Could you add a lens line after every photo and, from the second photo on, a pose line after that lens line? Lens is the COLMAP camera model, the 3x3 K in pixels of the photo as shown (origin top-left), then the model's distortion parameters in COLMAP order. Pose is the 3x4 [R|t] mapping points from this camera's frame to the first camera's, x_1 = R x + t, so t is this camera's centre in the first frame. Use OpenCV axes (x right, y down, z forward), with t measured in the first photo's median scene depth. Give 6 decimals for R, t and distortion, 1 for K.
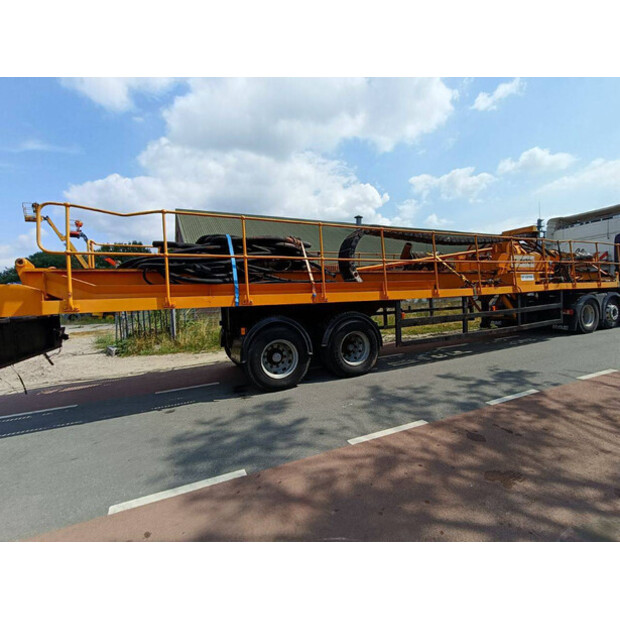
lens RADIAL K [[301.3, 0, 308.1], [0, 301.3, 307.0], [0, 0, 1]] dist [-0.023293, 0.022273]
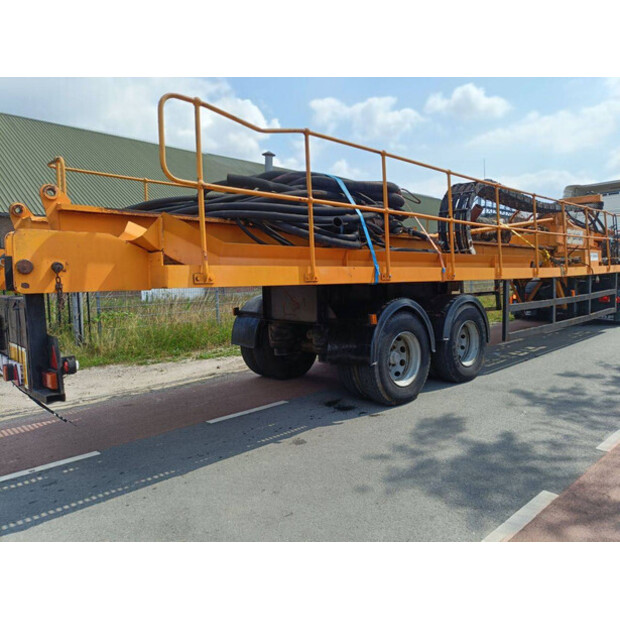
lens RADIAL K [[470.2, 0, 313.6], [0, 470.2, 307.7], [0, 0, 1]] dist [0.029181, -0.005783]
pose [[0.943789, 0.003061, 0.330533, -0.591751], [-0.012389, 0.999582, 0.026118, 0.023446], [-0.330315, -0.028744, 0.943433, 0.025166]]
